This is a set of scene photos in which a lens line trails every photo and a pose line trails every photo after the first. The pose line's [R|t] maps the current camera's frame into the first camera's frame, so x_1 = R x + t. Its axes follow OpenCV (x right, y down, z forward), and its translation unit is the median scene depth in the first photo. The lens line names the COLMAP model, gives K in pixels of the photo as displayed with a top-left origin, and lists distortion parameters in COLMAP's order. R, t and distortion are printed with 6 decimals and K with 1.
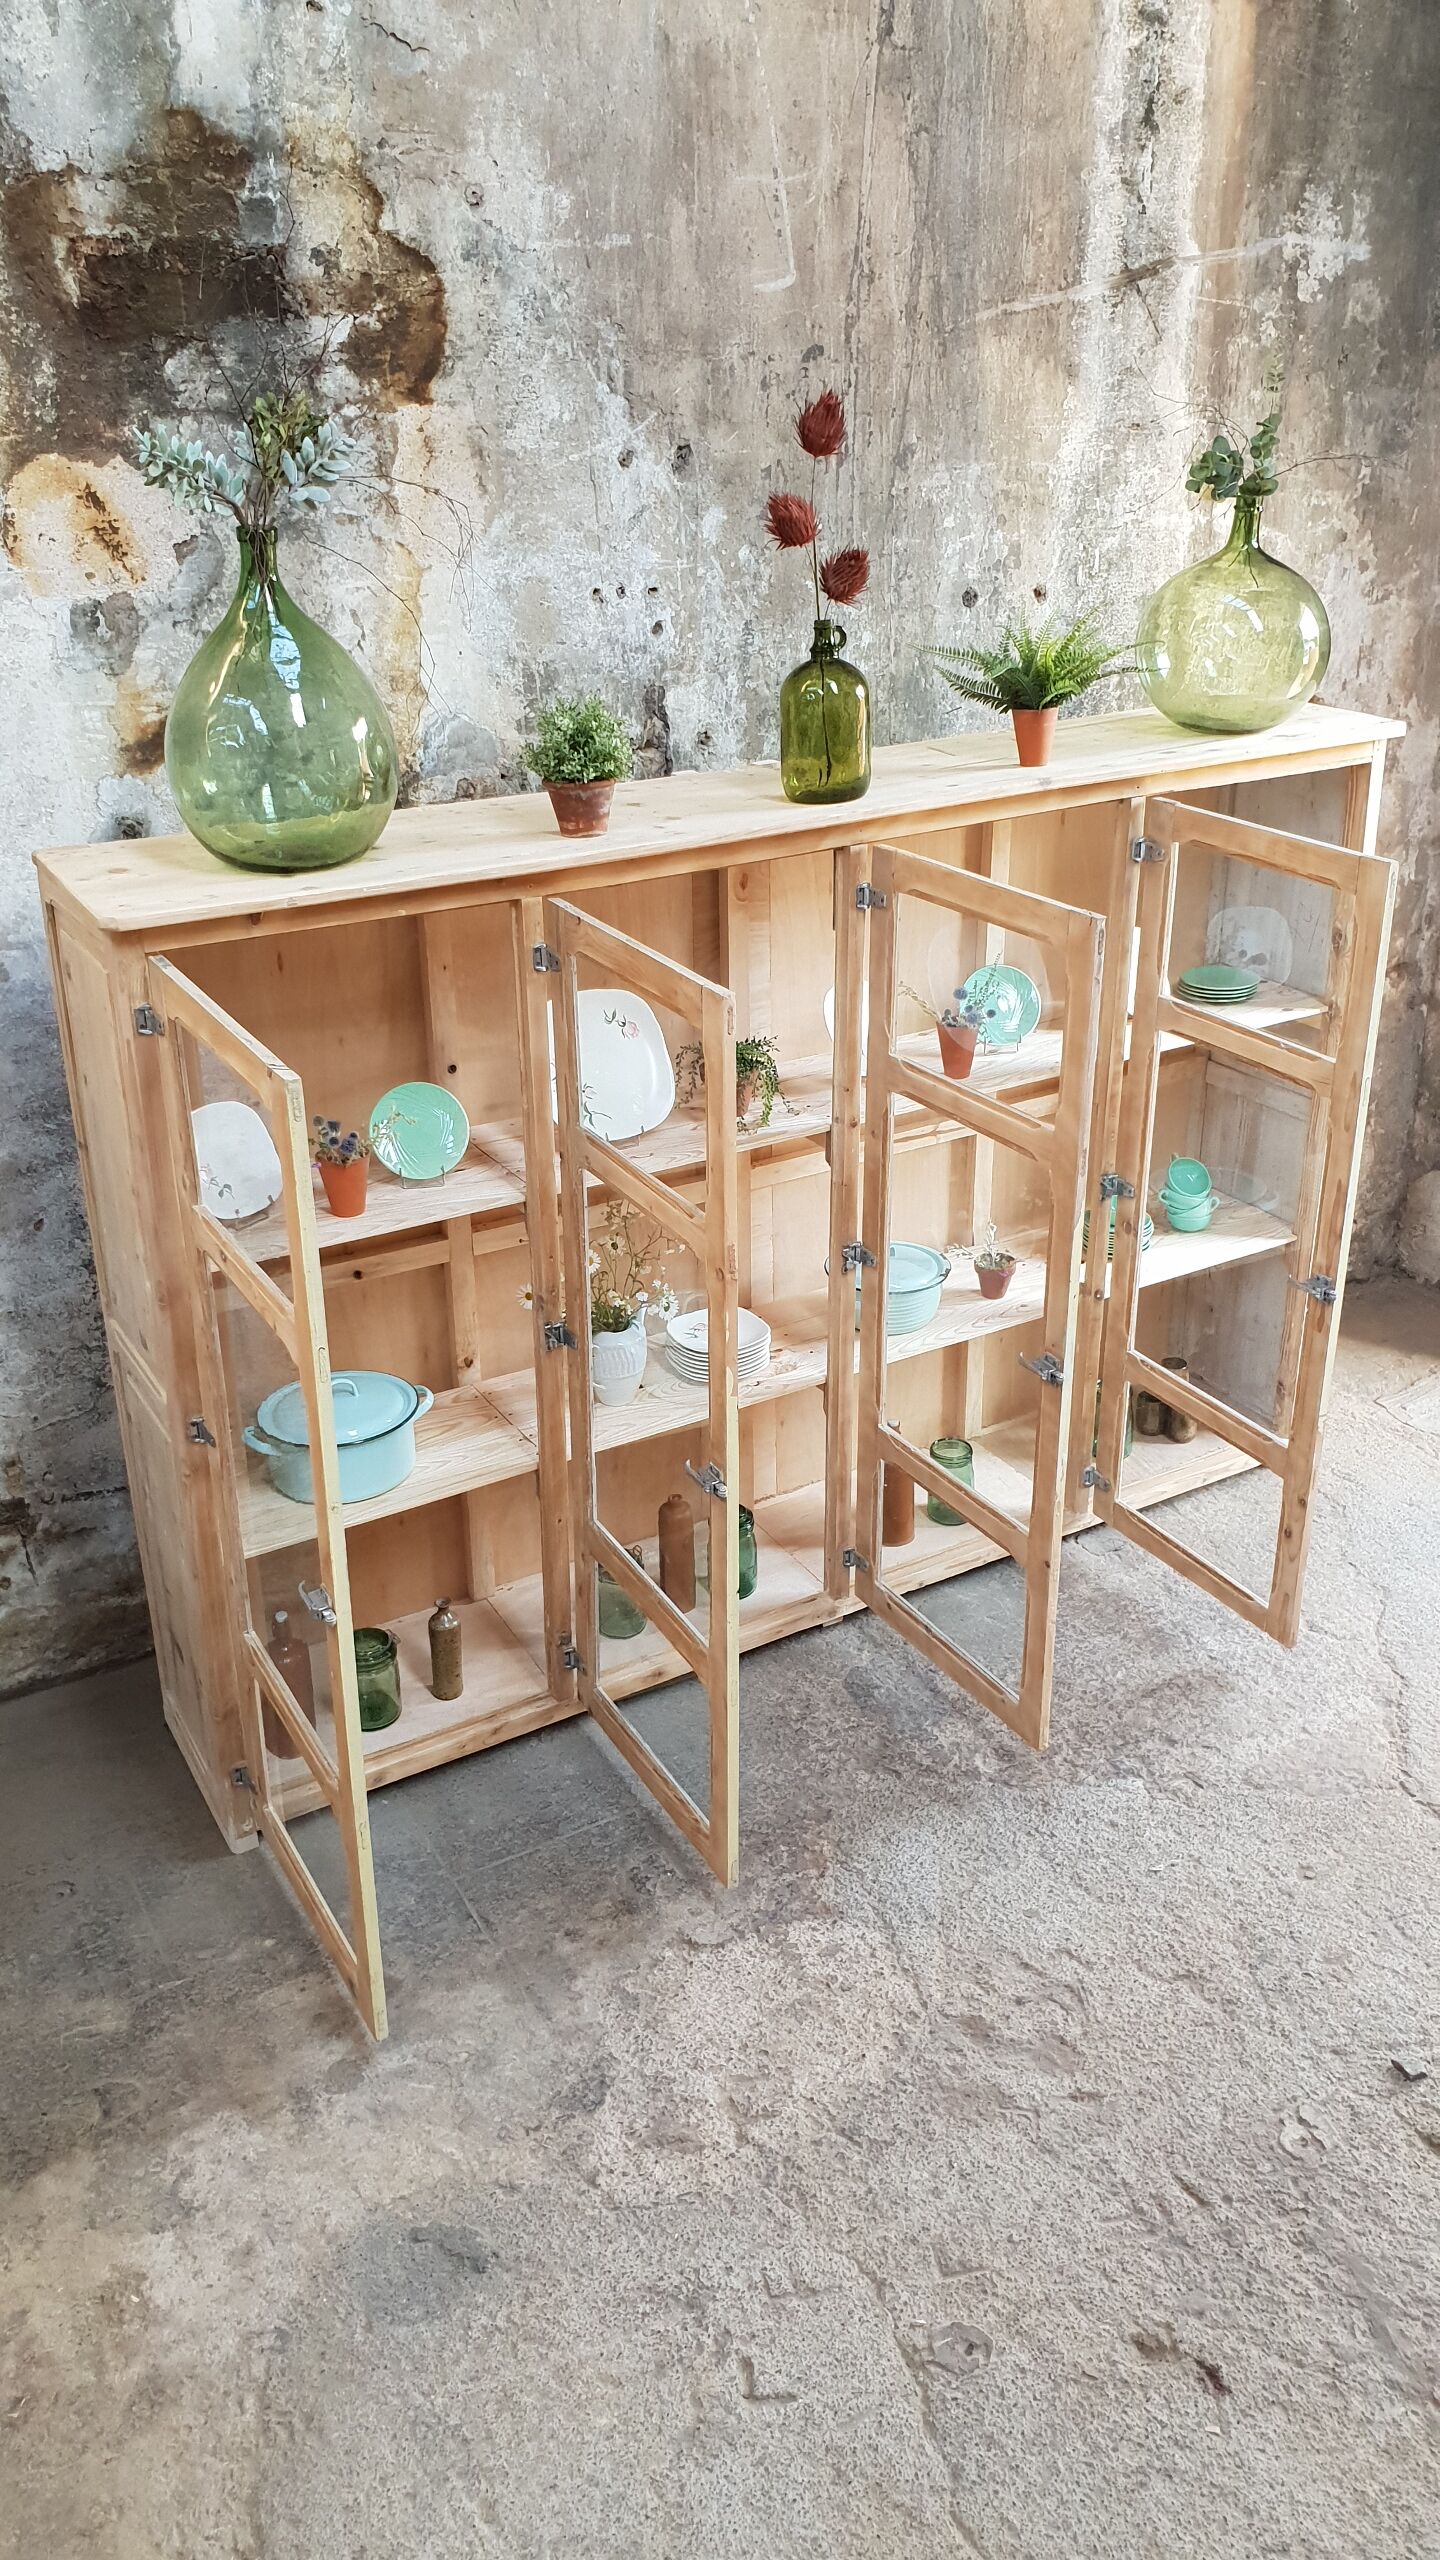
lens RADIAL K [[2014.5, 0, 731.4], [0, 2014.5, 1259.6], [0, 0, 1]] dist [-0.014147, 0.043898]
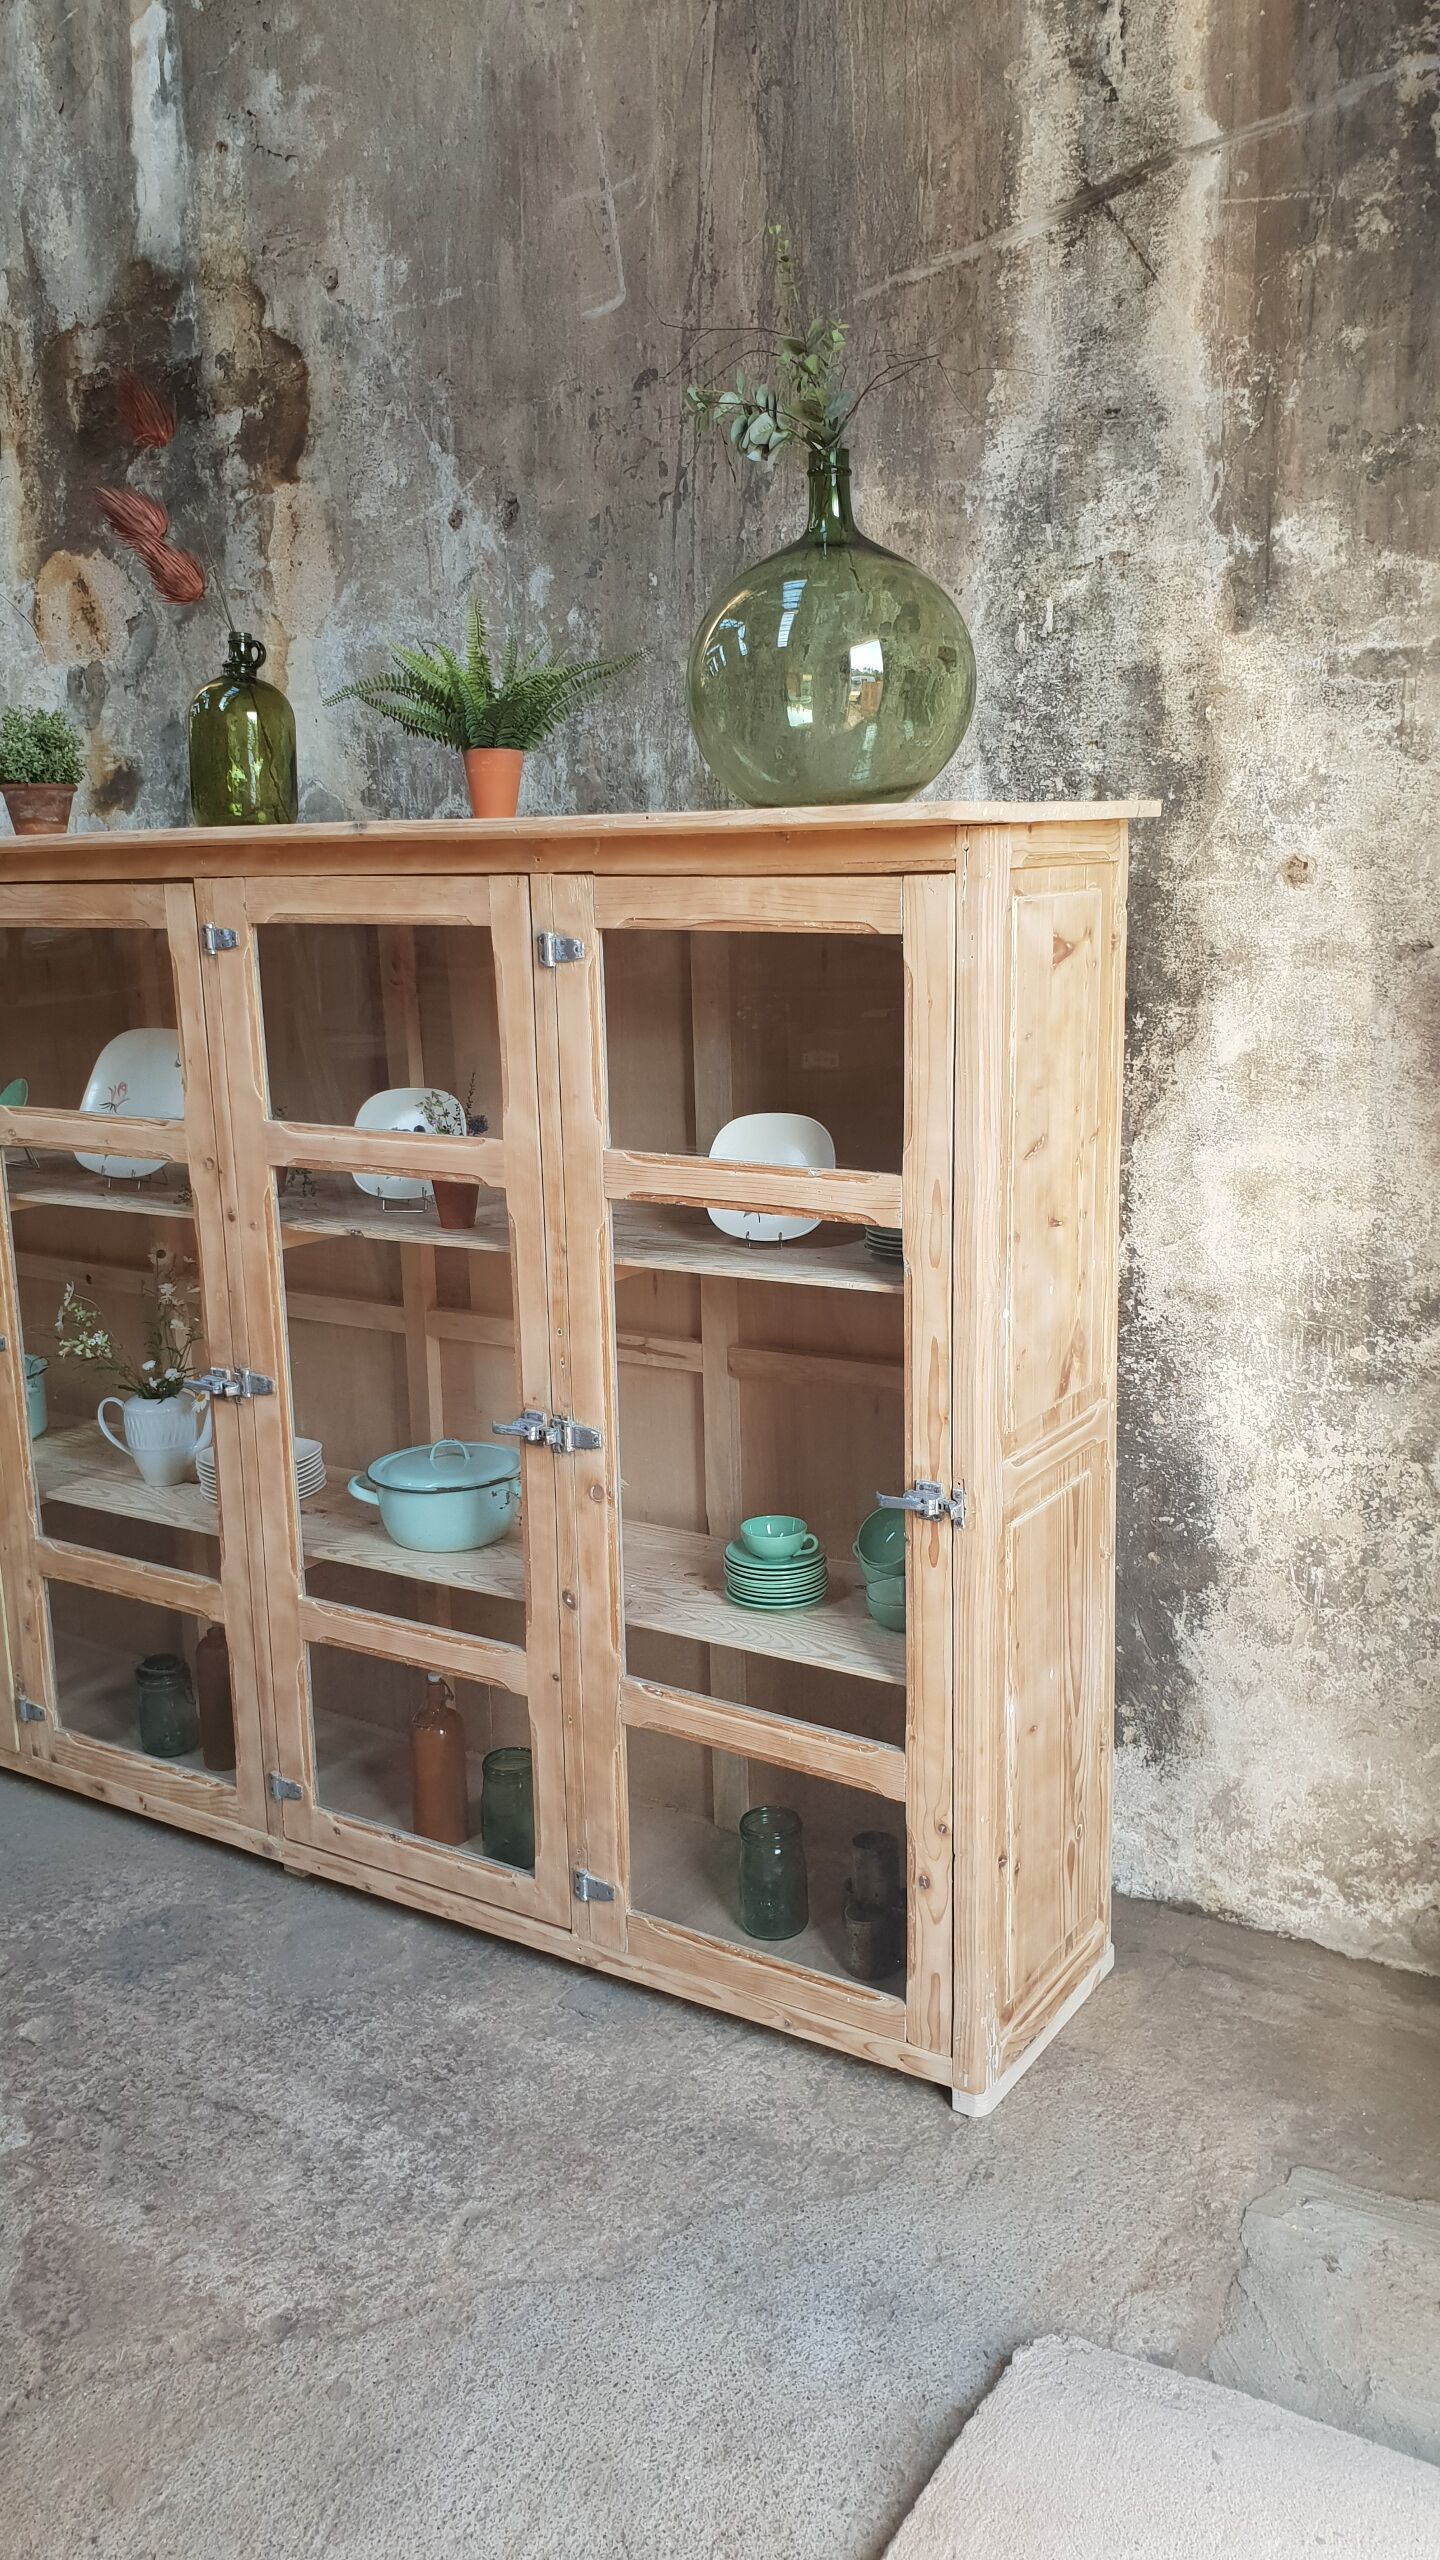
lens RADIAL K [[2014.5, 0, 729.9], [0, 2014.5, 1264.3], [0, 0, 1]] dist [-0.014147, 0.043898]
pose [[0.454975, 0.187520, -0.870536, 0.890633], [-0.354942, 0.934754, 0.015847, -0.136945], [0.816709, 0.301780, 0.491849, 0.757999]]
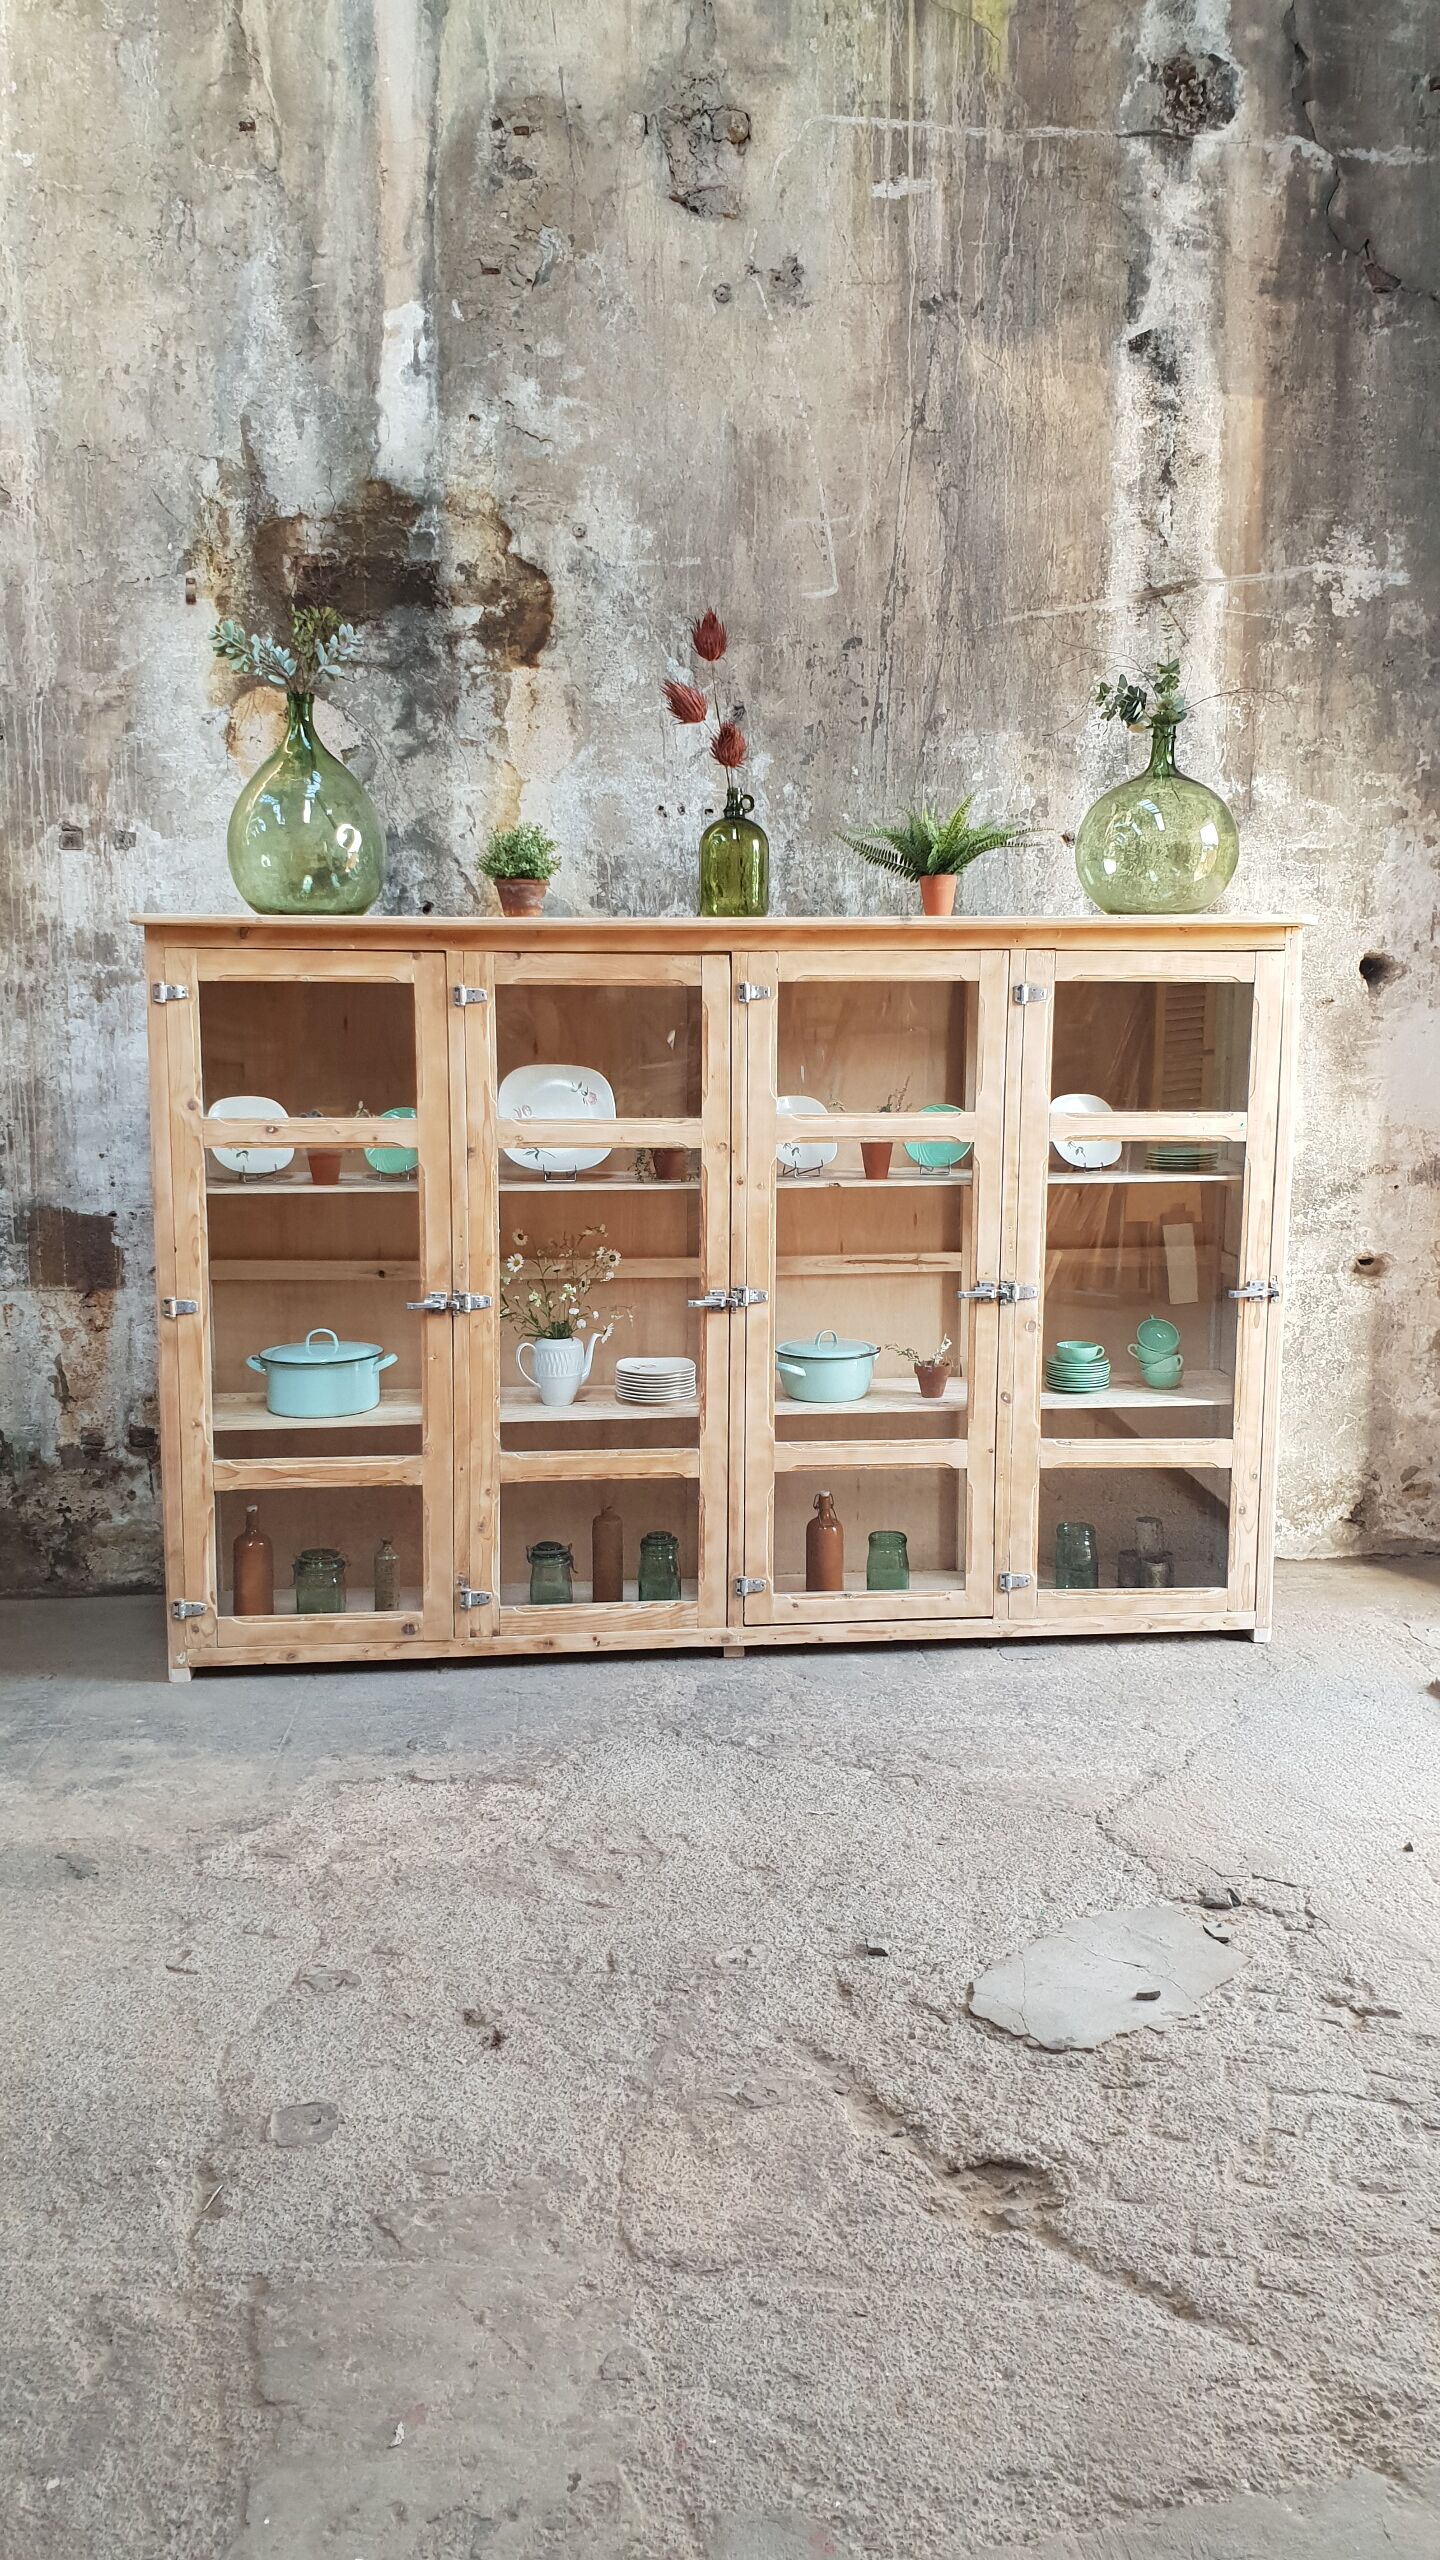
lens RADIAL K [[2014.5, 0, 750.9], [0, 2014.5, 1261.5], [0, 0, 1]] dist [-0.014147, 0.043898]
pose [[0.908036, 0.075337, -0.412062, 0.572270], [-0.187097, 0.953063, -0.238047, 0.267066], [0.374787, 0.293251, 0.879510, -0.058851]]
